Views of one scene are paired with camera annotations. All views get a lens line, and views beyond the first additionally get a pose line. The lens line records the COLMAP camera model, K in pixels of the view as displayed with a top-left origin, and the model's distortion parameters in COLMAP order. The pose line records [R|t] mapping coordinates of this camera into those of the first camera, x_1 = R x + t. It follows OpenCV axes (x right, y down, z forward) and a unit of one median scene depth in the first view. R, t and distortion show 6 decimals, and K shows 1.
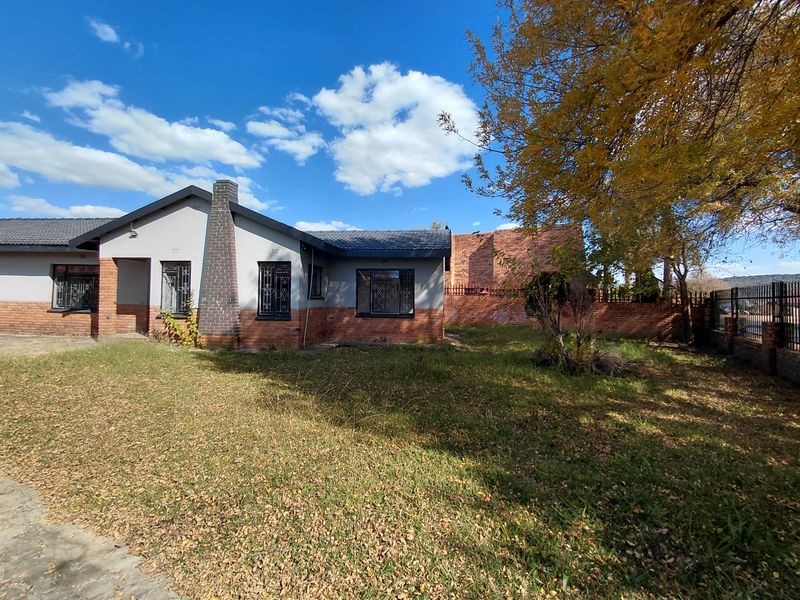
lens RADIAL K [[375.8, 0, 400.9], [0, 375.8, 294.9], [0, 0, 1]] dist [0.003065, 0.000512]
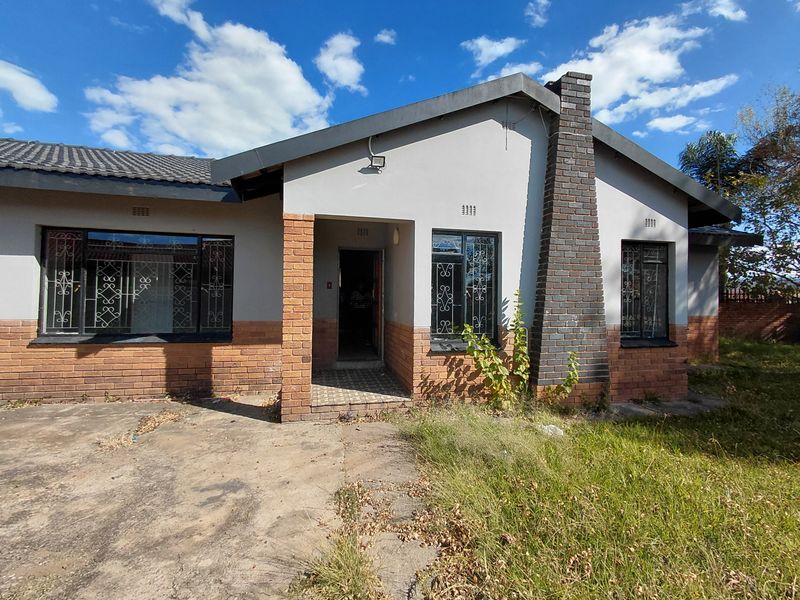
lens RADIAL K [[375.8, 0, 400.9], [0, 375.8, 294.9], [0, 0, 1]] dist [0.003065, 0.000512]
pose [[0.937562, -0.003000, 0.347805, -0.822206], [-0.000036, 0.999962, 0.008721, -0.013870], [-0.347818, -0.008189, 0.937526, 0.571629]]
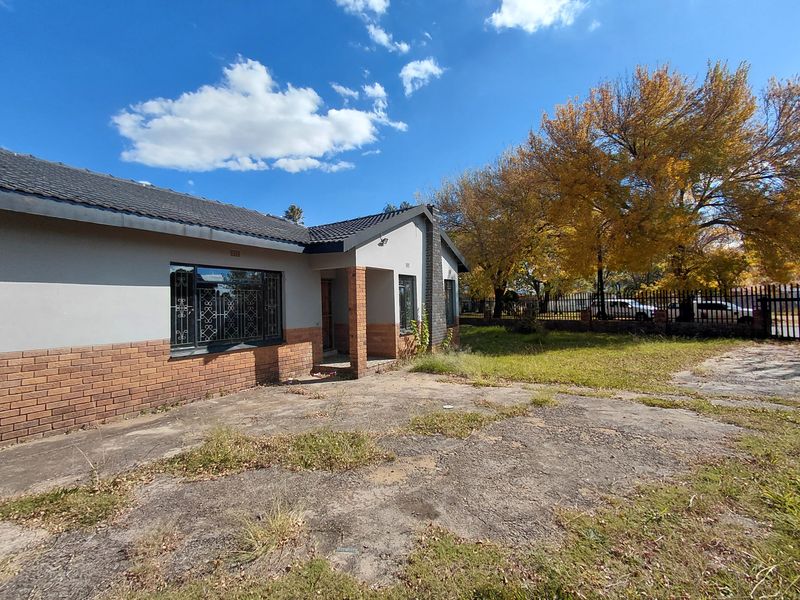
lens RADIAL K [[375.8, 0, 400.9], [0, 375.8, 294.9], [0, 0, 1]] dist [0.003065, 0.000512]
pose [[0.393589, -0.004174, 0.919277, -1.465365], [0.021611, 0.999755, -0.004714, -0.034764], [-0.919033, 0.021722, 0.393583, 0.618095]]
